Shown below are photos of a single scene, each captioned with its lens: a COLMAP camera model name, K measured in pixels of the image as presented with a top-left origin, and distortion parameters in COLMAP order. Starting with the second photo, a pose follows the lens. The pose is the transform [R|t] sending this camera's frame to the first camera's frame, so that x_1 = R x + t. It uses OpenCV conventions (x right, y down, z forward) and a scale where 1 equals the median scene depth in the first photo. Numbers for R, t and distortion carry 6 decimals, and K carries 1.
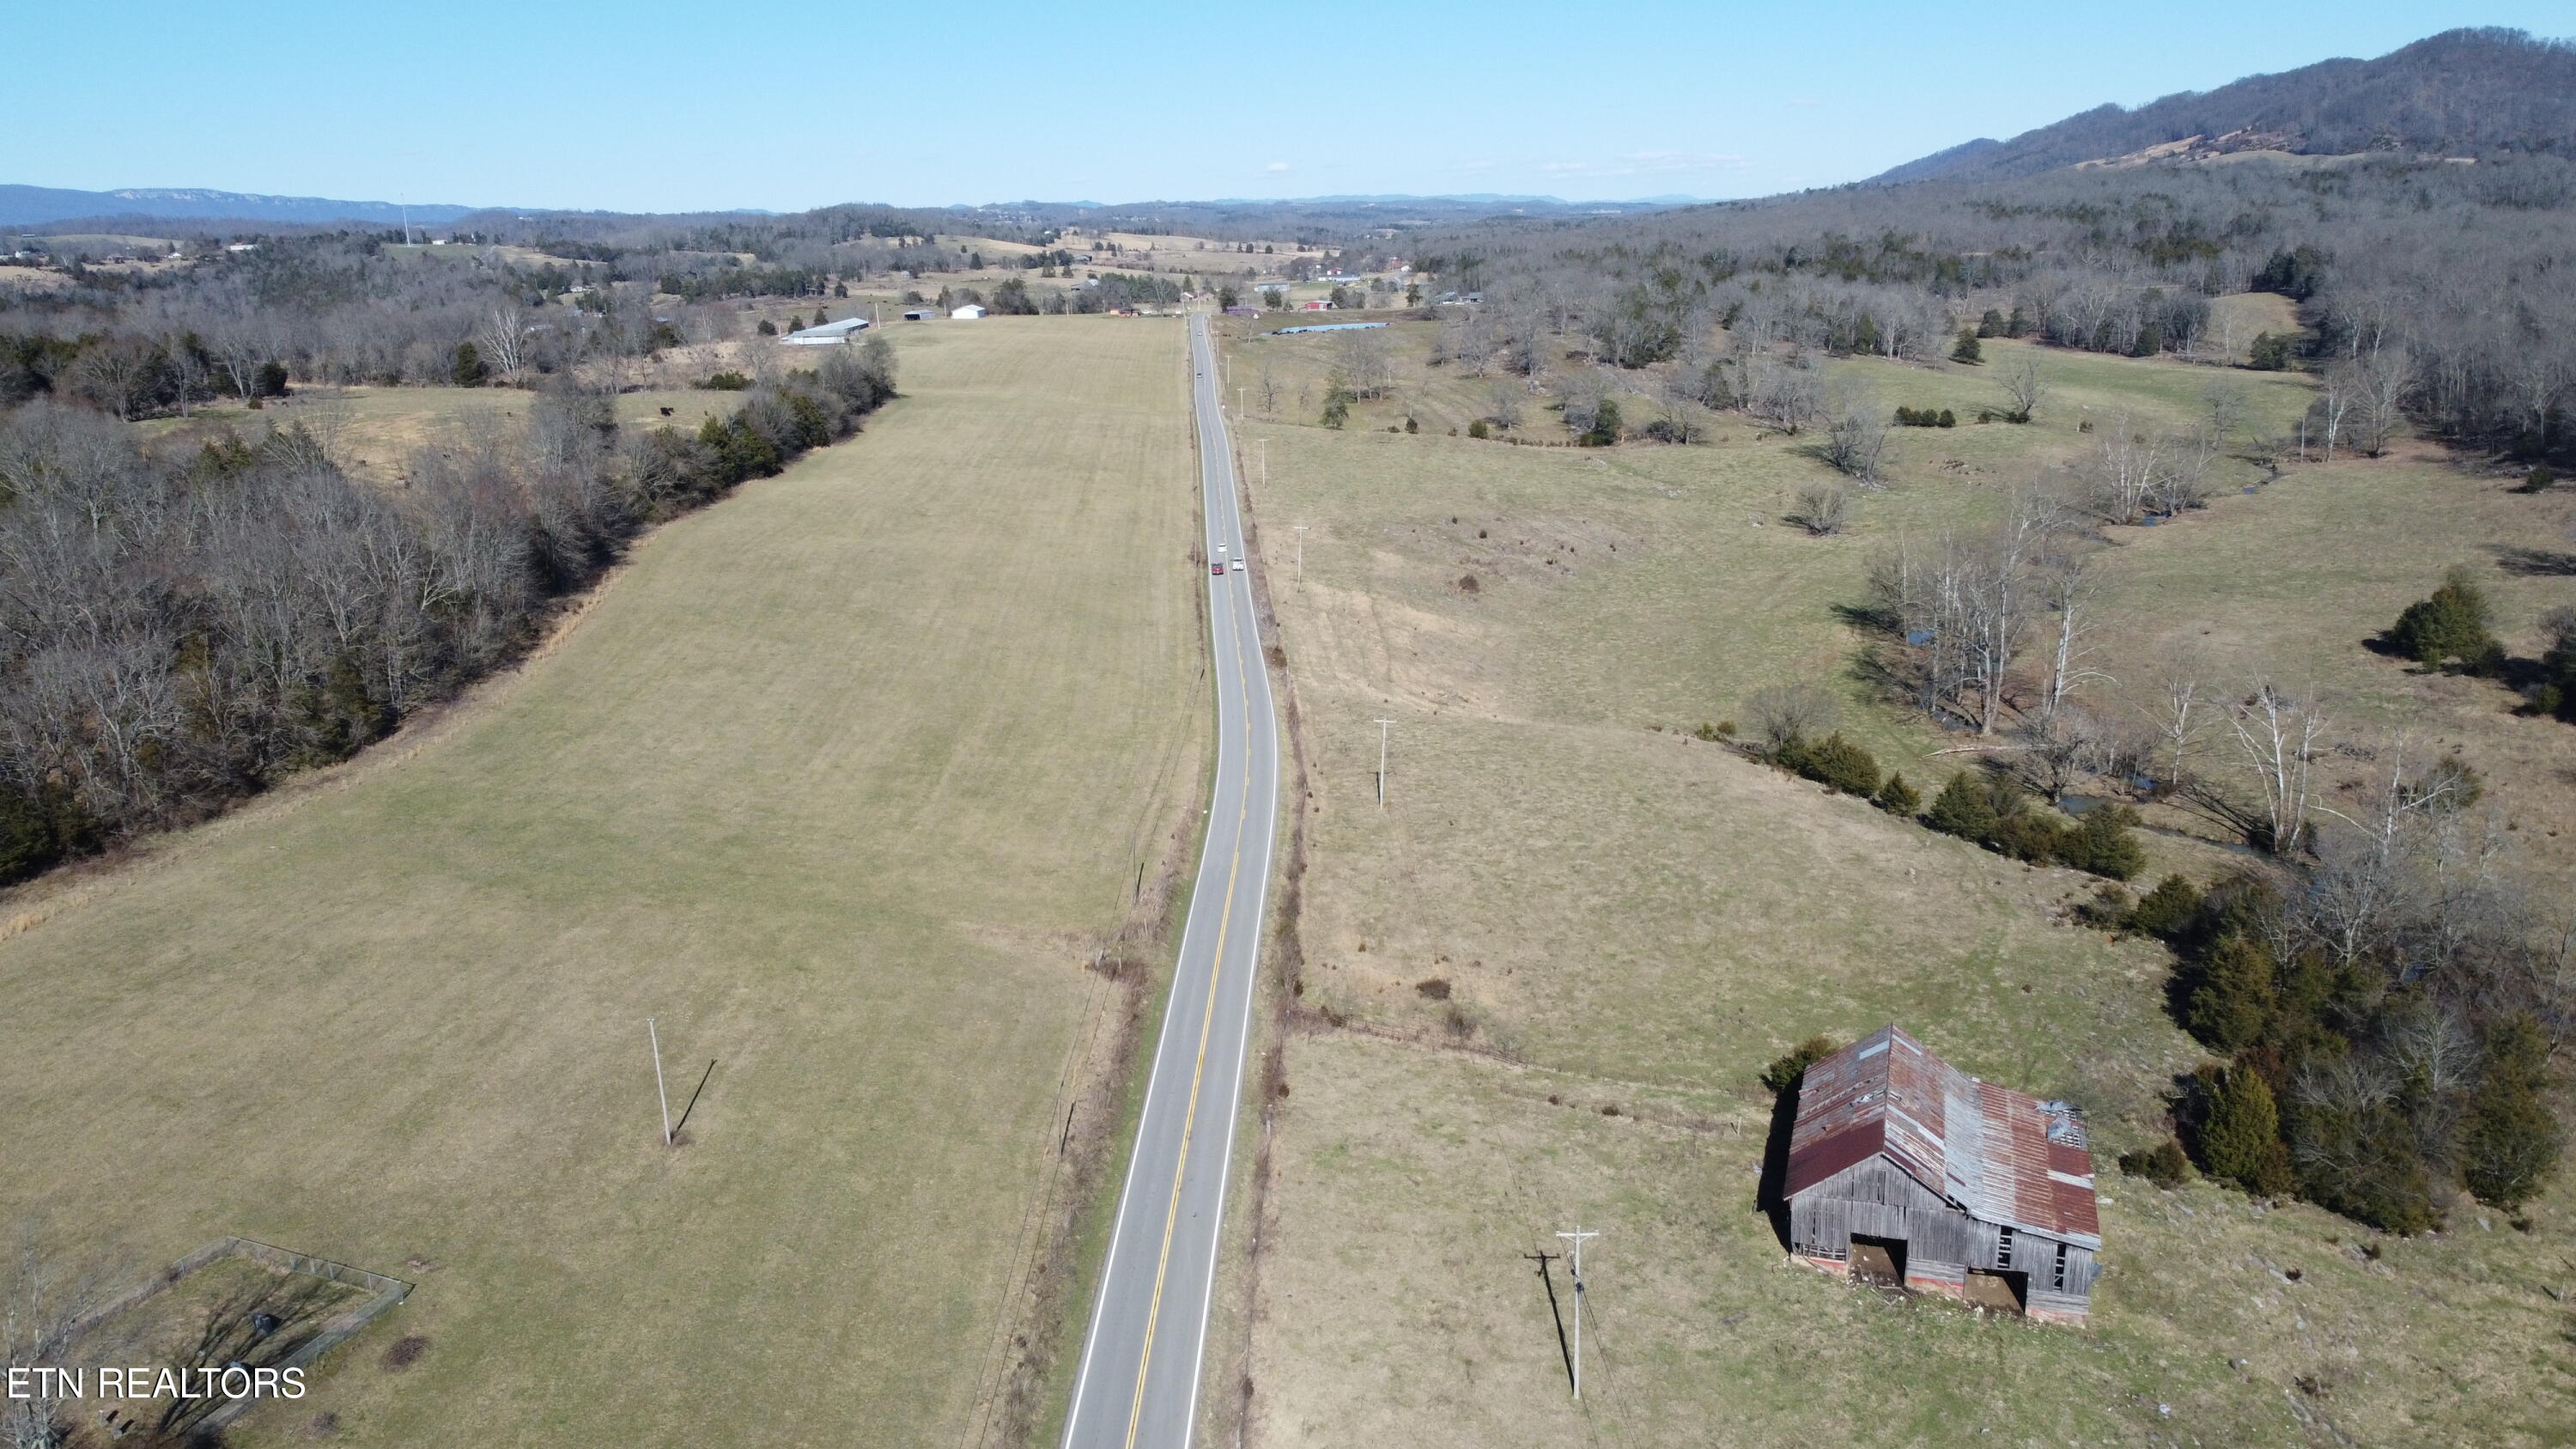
lens RADIAL K [[1957.5, 0, 1291.8], [0, 1957.5, 730.4], [0, 0, 1]] dist [-0.002735, 0.004497]
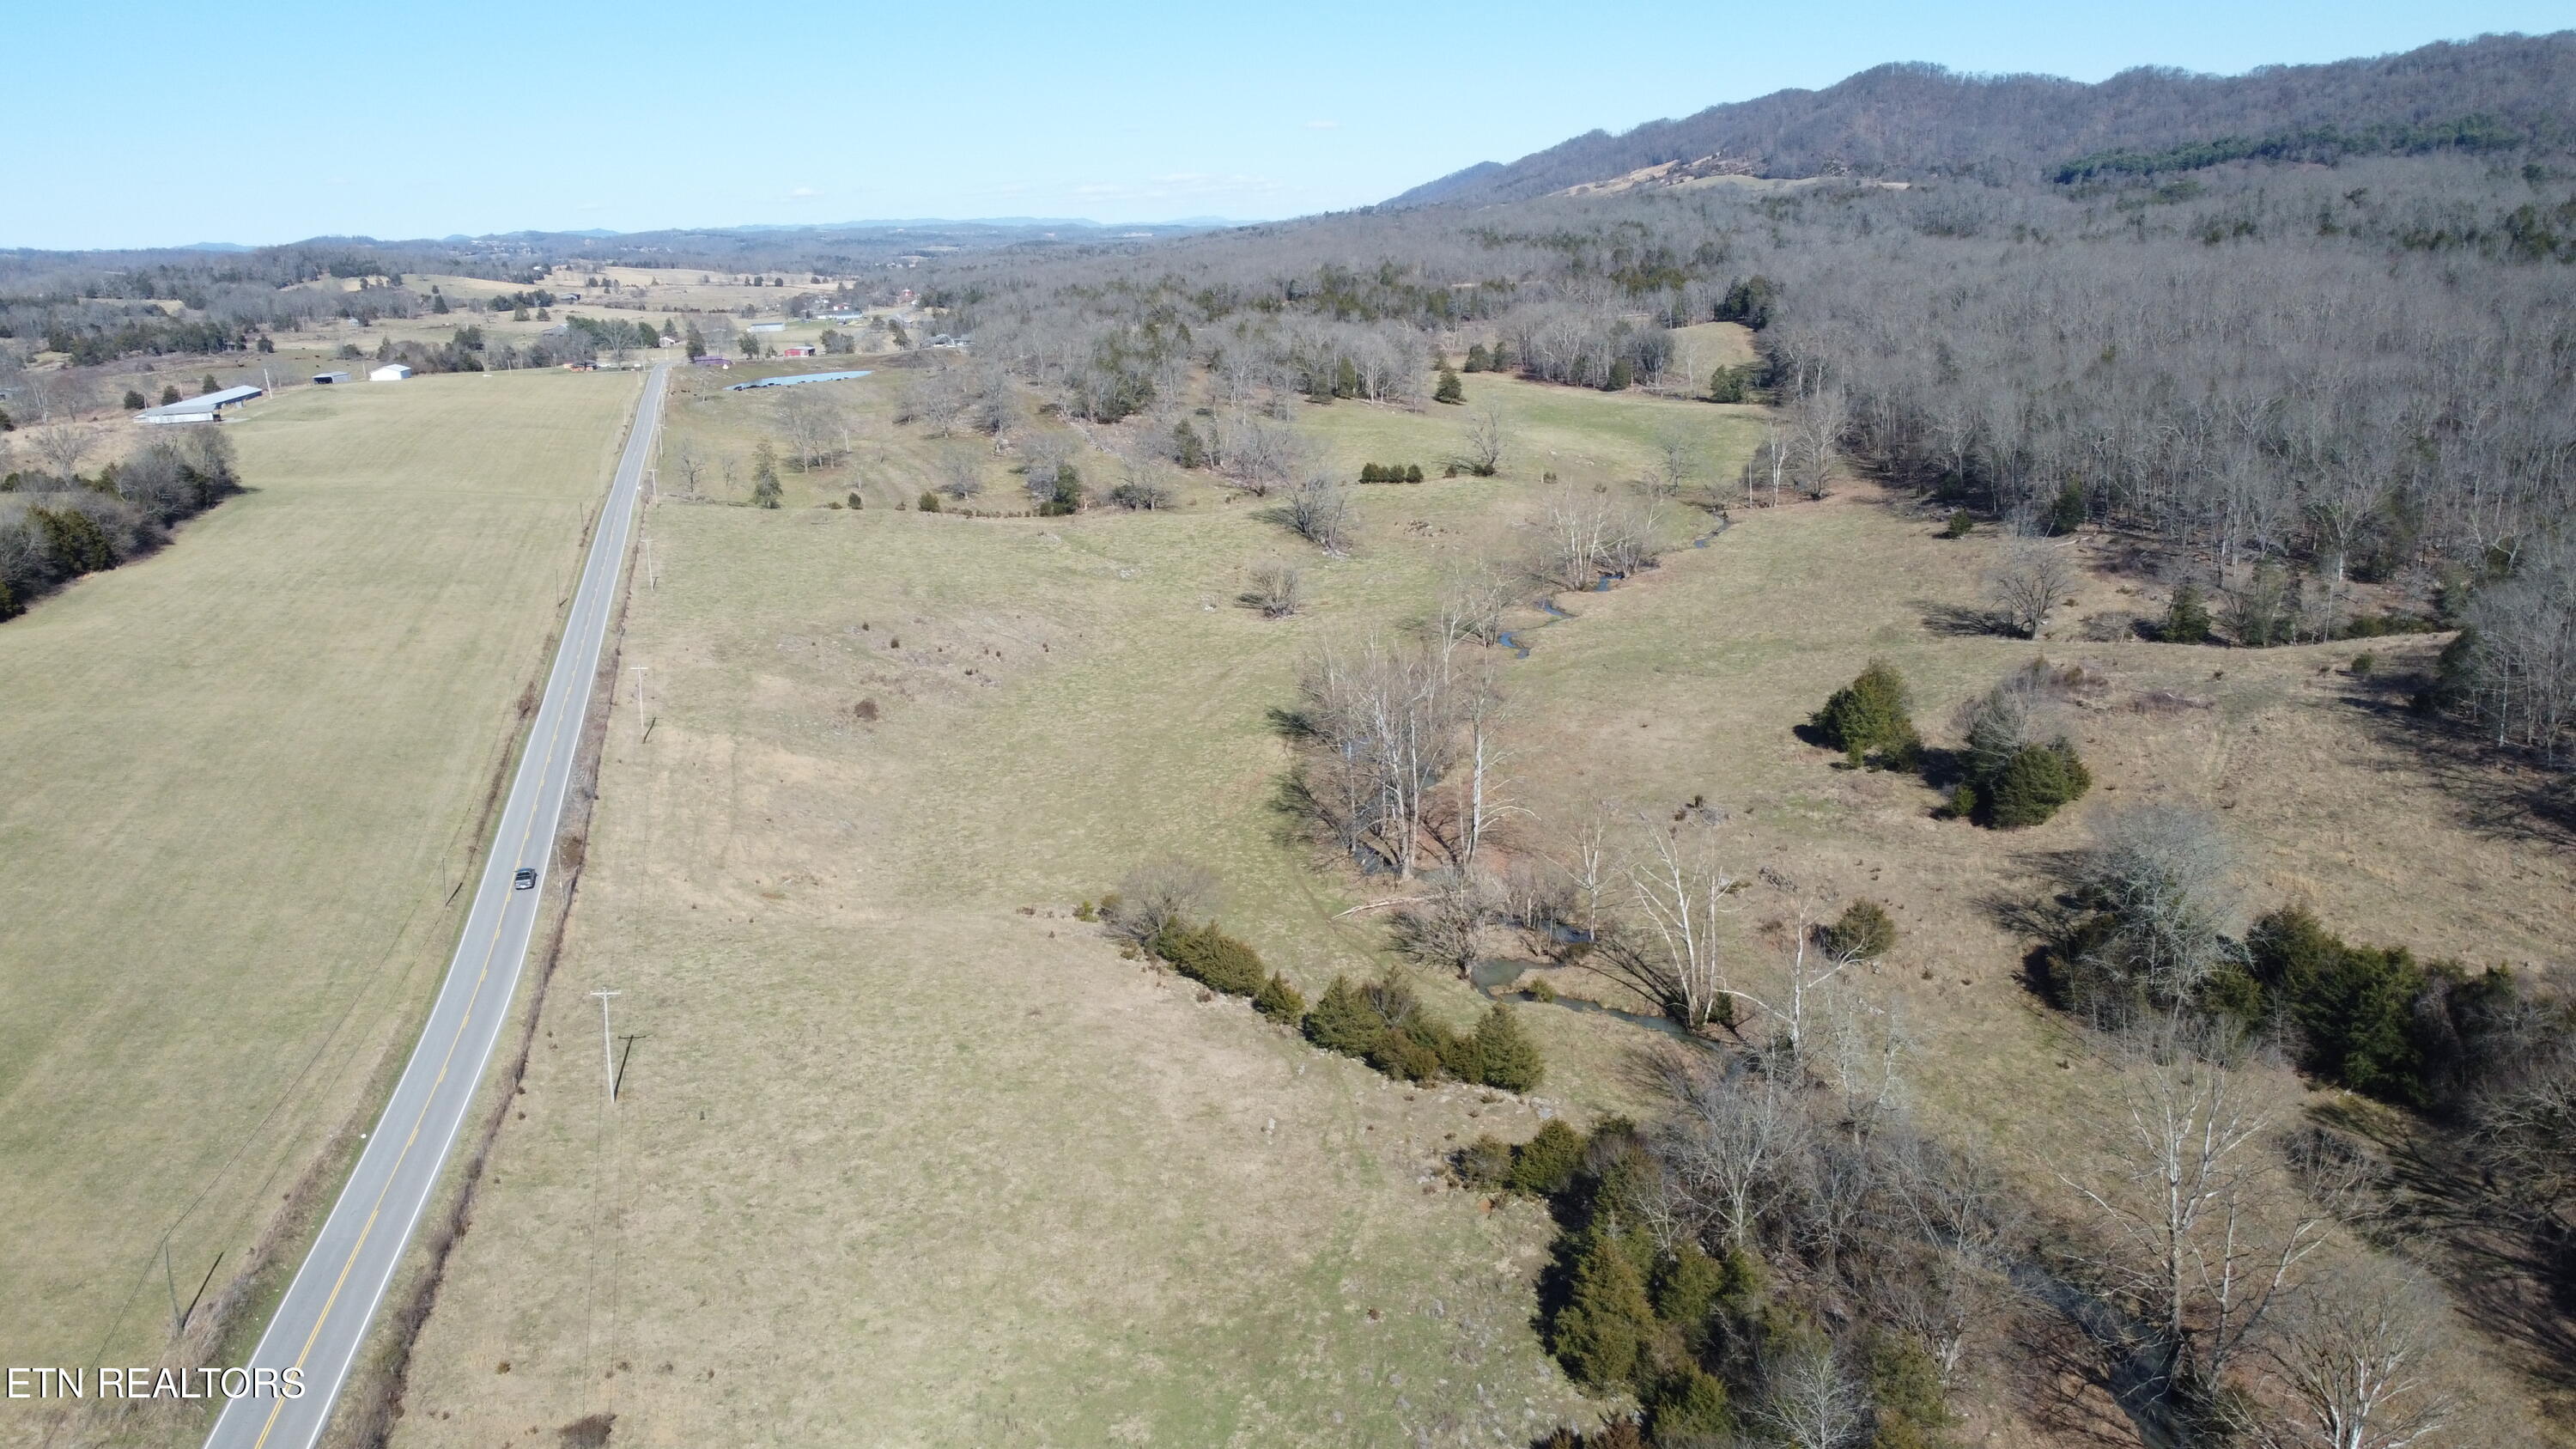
lens RADIAL K [[1957.5, 0, 1296.3], [0, 1957.5, 735.0], [0, 0, 1]] dist [-0.002735, 0.004497]
pose [[0.973479, -0.067208, 0.218682, 0.073805], [0.069128, 0.997607, -0.001133, -0.042588], [-0.218083, 0.016219, 0.975796, 0.086920]]
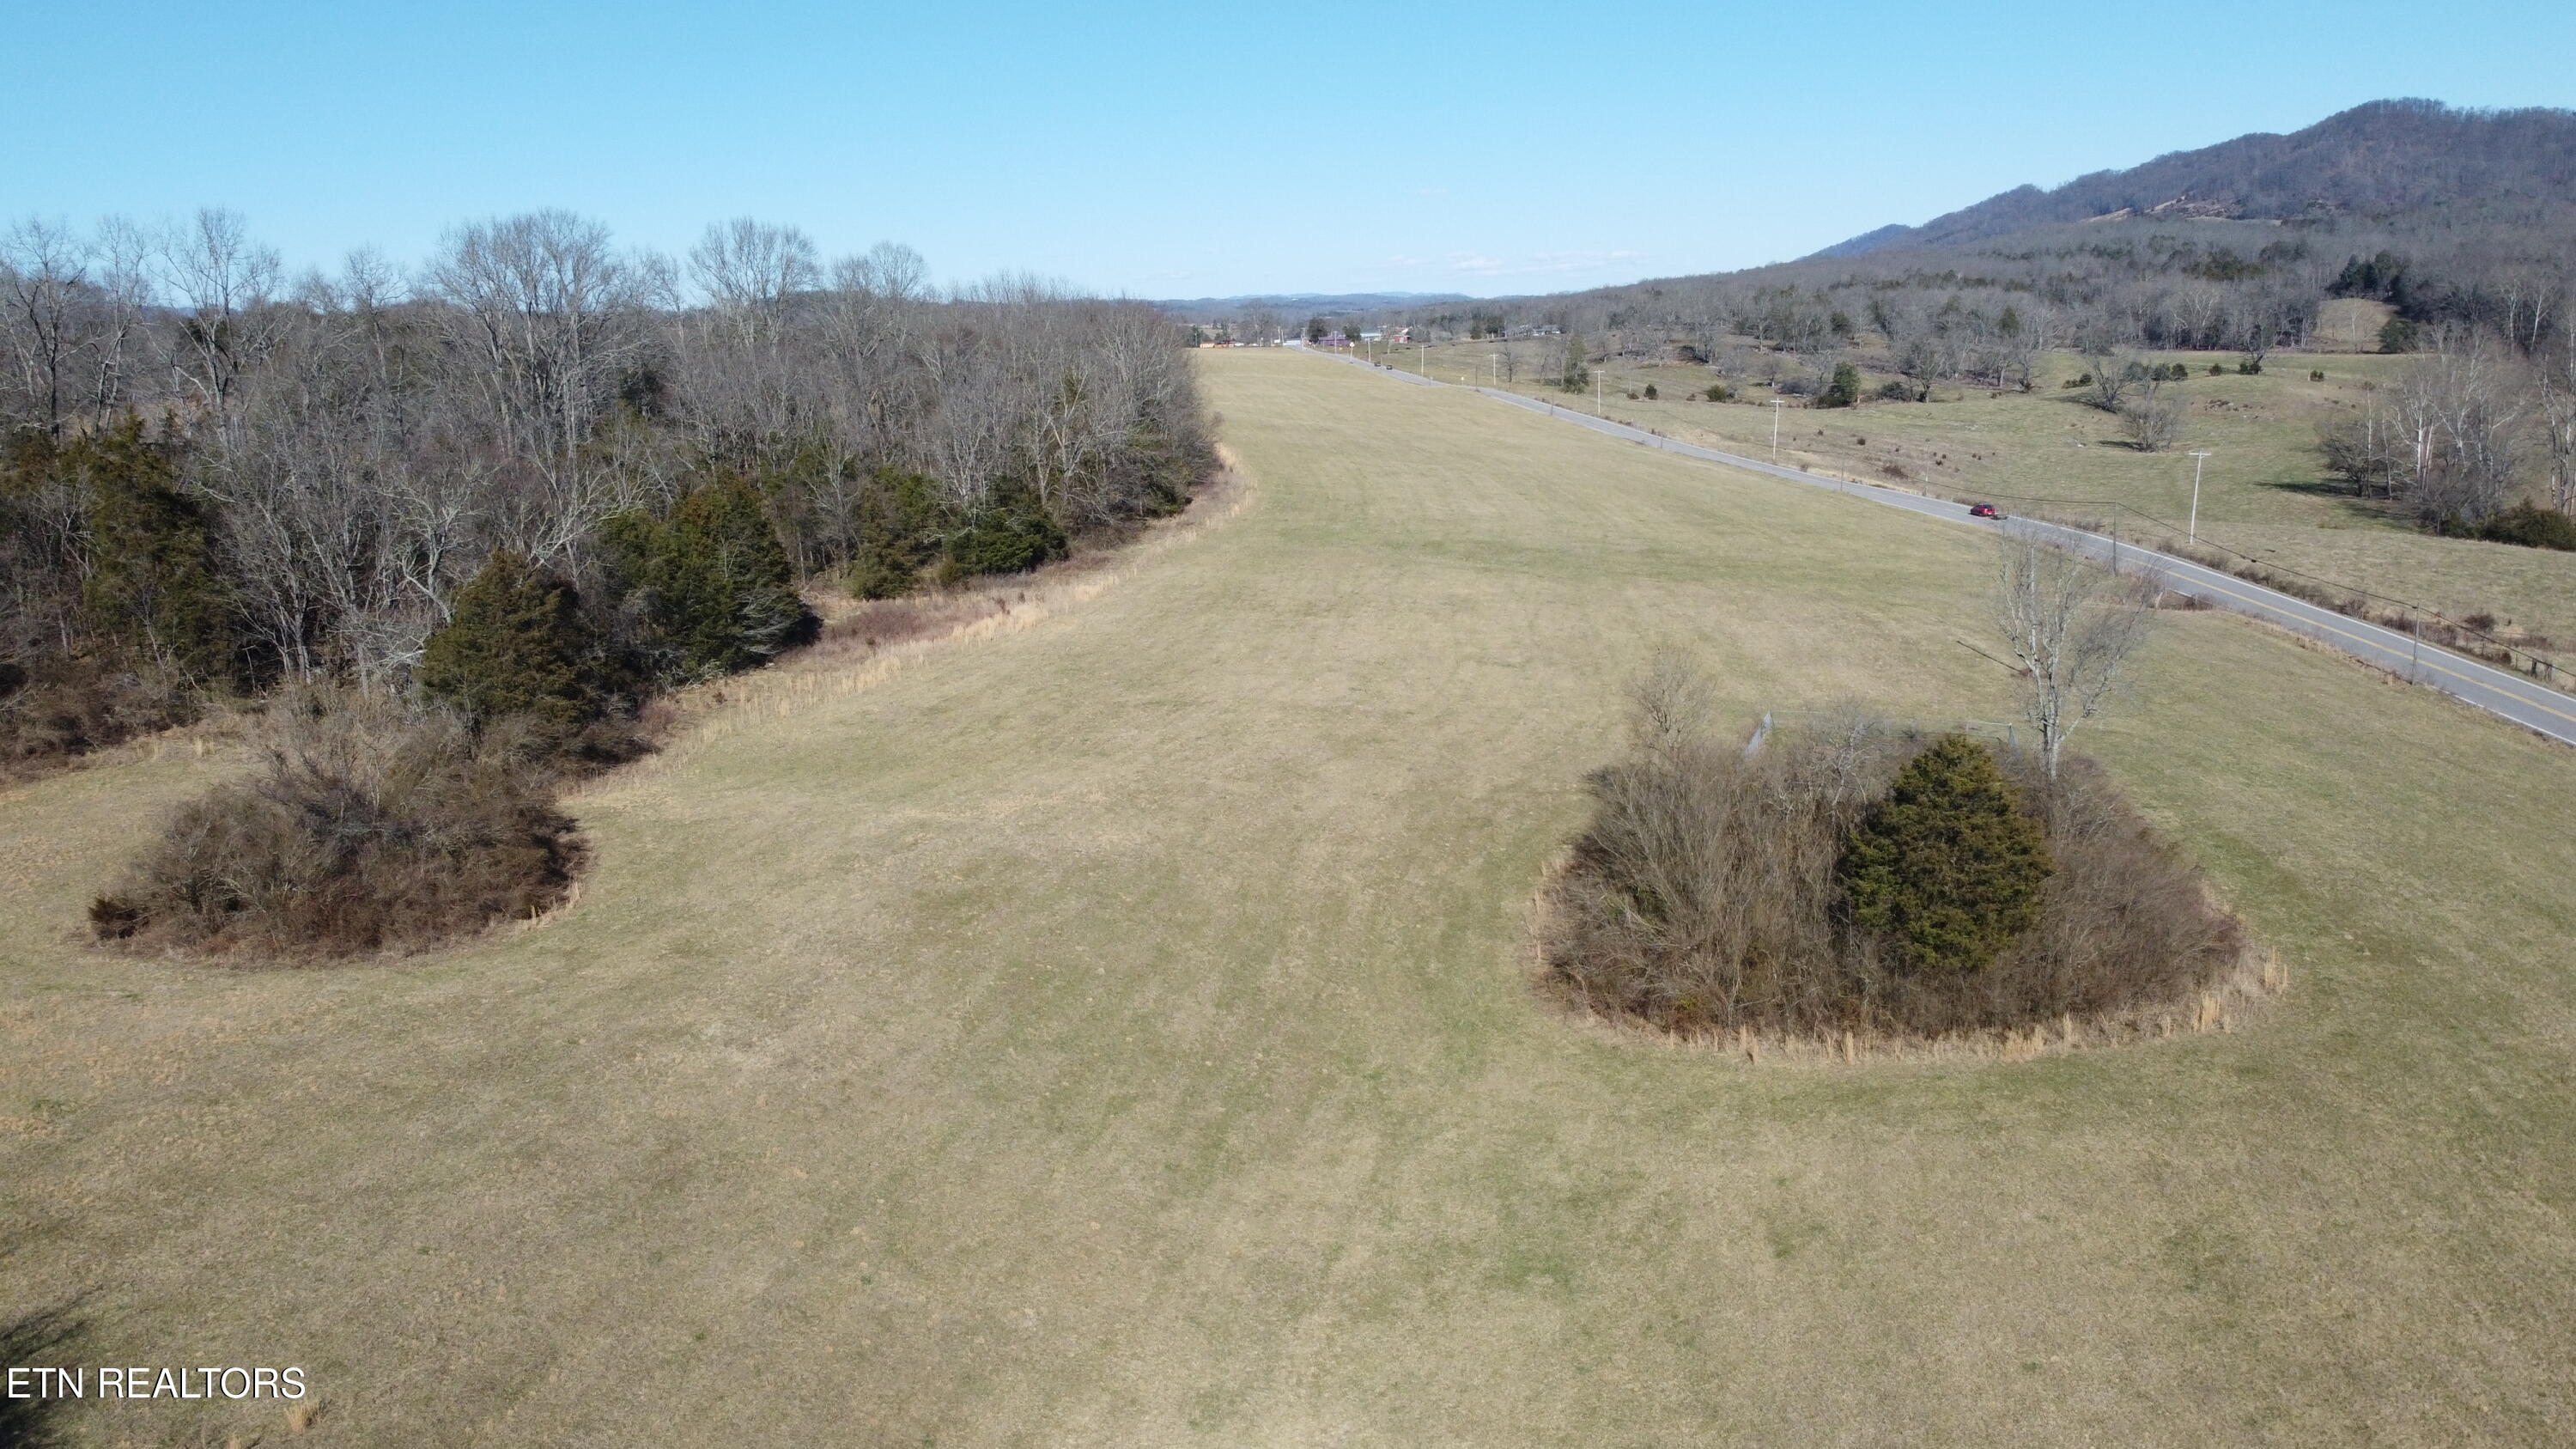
lens RADIAL K [[1957.5, 0, 1304.7], [0, 1957.5, 740.5], [0, 0, 1]] dist [-0.002735, 0.004497]
pose [[0.998661, -0.024448, 0.045599, -0.229033], [0.026393, 0.998745, -0.042566, 0.085742], [-0.044502, 0.043712, 0.998053, 0.003082]]
